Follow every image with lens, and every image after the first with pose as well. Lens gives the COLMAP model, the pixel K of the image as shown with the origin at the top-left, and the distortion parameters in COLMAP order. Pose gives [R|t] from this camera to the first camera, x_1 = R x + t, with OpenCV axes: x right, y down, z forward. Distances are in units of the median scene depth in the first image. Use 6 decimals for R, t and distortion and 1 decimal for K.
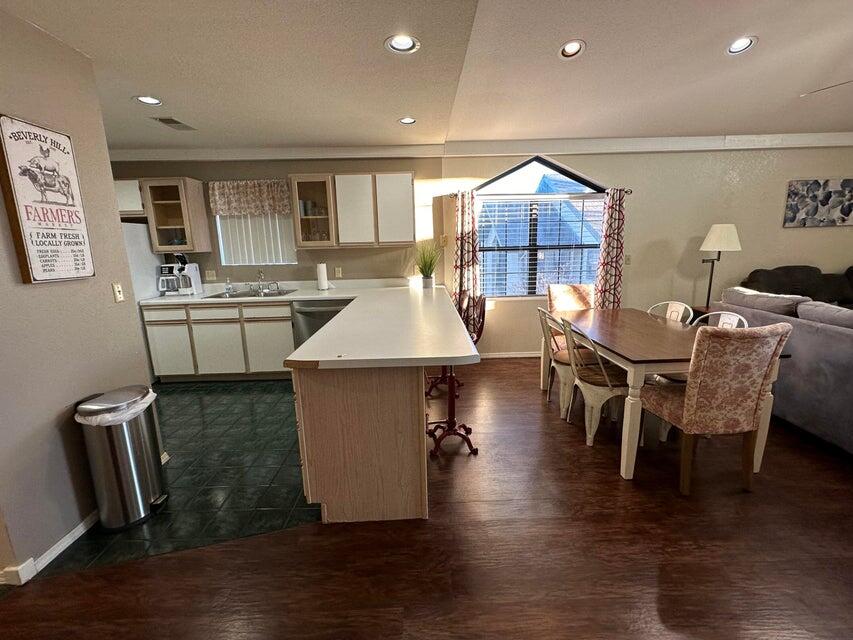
lens RADIAL K [[376.4, 0, 426.5], [0, 376.4, 320.0], [0, 0, 1]] dist [-0.000350, -0.000010]
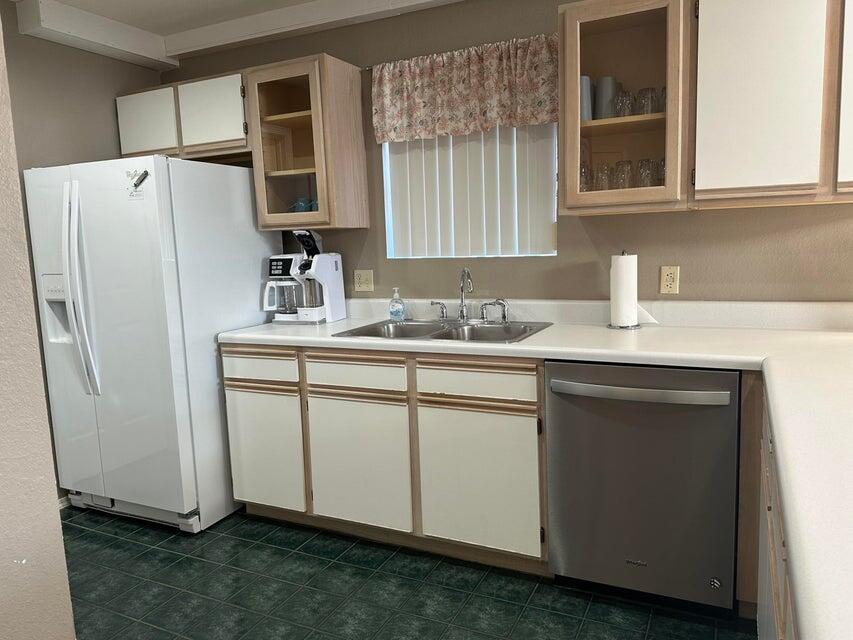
lens RADIAL K [[622.9, 0, 426.5], [0, 622.9, 320.0], [0, 0, 1]] dist [0.136166, -0.200632]
pose [[0.886691, 0.052076, -0.459421, -0.175563], [-0.076858, 0.996414, -0.035391, -0.054663], [0.455930, 0.066691, 0.887513, 0.404657]]
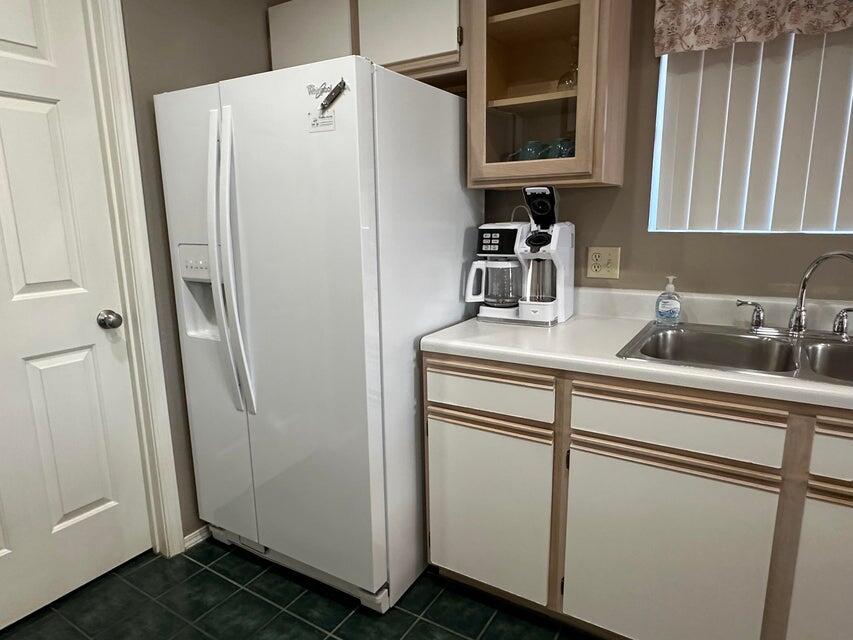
lens RADIAL K [[527.2, 0, 426.5], [0, 527.2, 320.0], [0, 0, 1]] dist [0.009271, -0.000035]
pose [[0.842160, 0.118958, -0.525943, -0.491761], [-0.112581, 0.992657, 0.044252, -0.078510], [0.527345, 0.021944, 0.849368, 0.585055]]
